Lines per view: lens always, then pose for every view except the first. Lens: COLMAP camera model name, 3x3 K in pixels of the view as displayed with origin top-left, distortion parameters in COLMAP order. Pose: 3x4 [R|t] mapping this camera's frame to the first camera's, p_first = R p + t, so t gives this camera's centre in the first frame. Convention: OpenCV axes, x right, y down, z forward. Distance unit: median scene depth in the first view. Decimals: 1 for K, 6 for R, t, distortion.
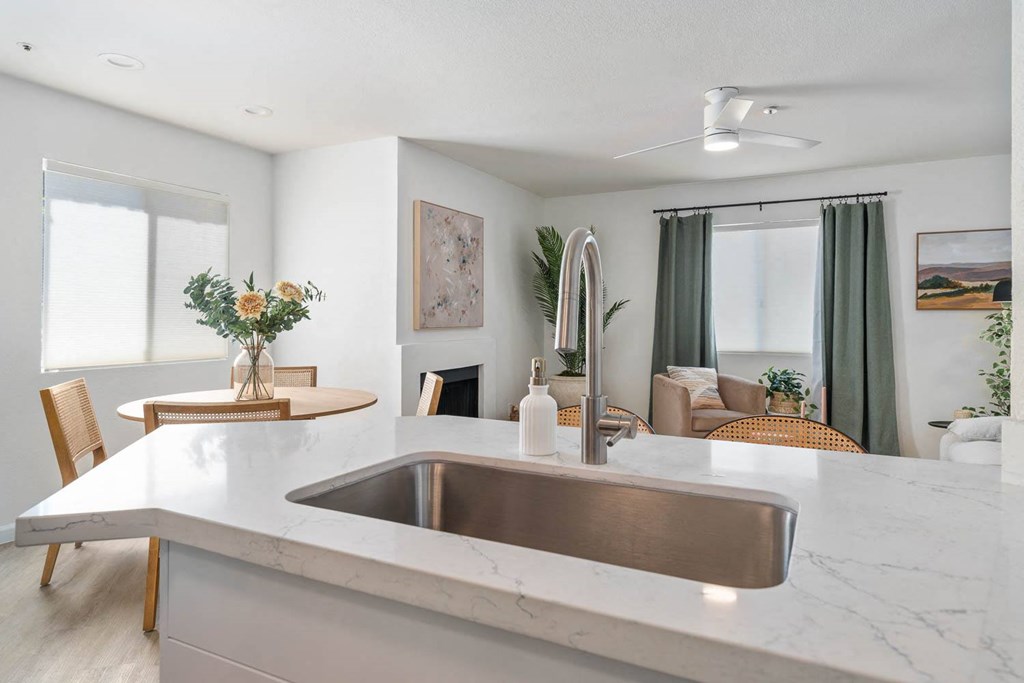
lens RADIAL K [[623.6, 0, 497.3], [0, 623.6, 323.7], [0, 0, 1]] dist [0.007675, -0.001821]
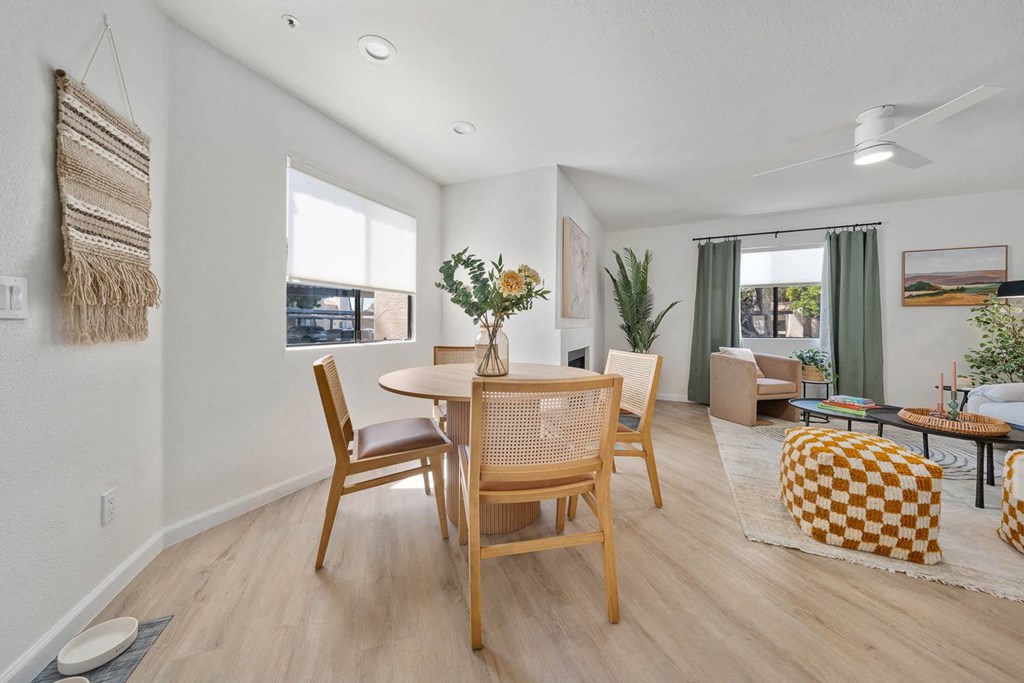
lens RADIAL K [[372.9, 0, 521.5], [0, 372.9, 327.2], [0, 0, 1]] dist [-0.000342, -0.000064]
pose [[0.998617, -0.000820, 0.052561, -0.254053], [0.000859, 0.999999, -0.000725, 0.027798], [-0.052561, 0.000769, 0.998617, 0.237343]]
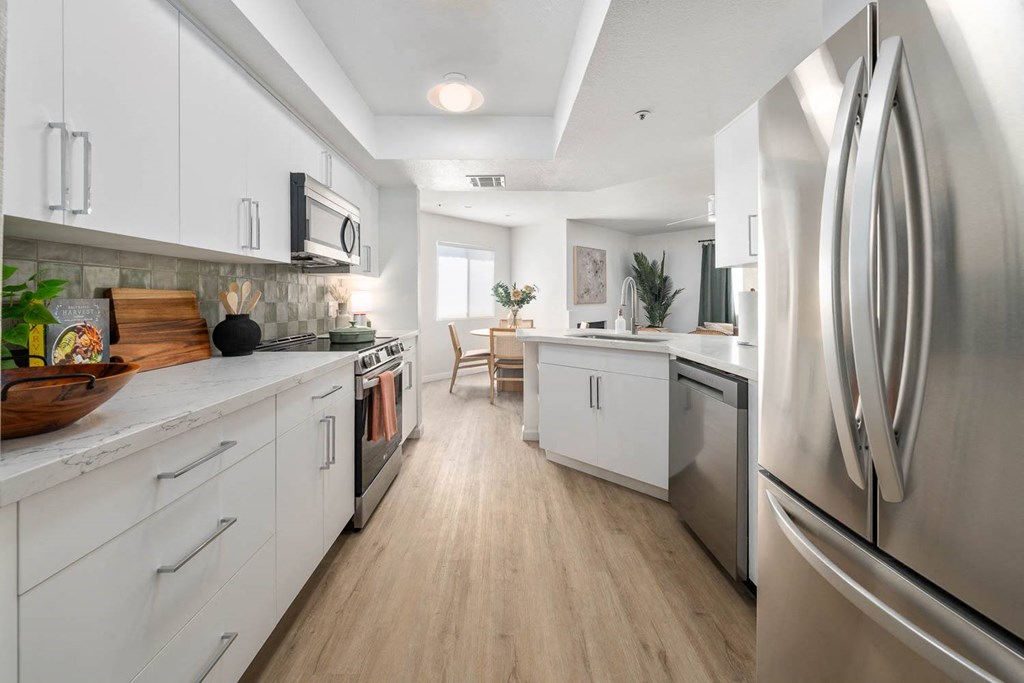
lens RADIAL K [[392.7, 0, 516.9], [0, 392.7, 298.8], [0, 0, 1]] dist [-0.000754, -0.000906]
pose [[0.967799, -0.011243, -0.251471, 0.020890], [0.008685, 0.999899, -0.011277, 0.004740], [0.251573, 0.008730, 0.967799, -0.394617]]
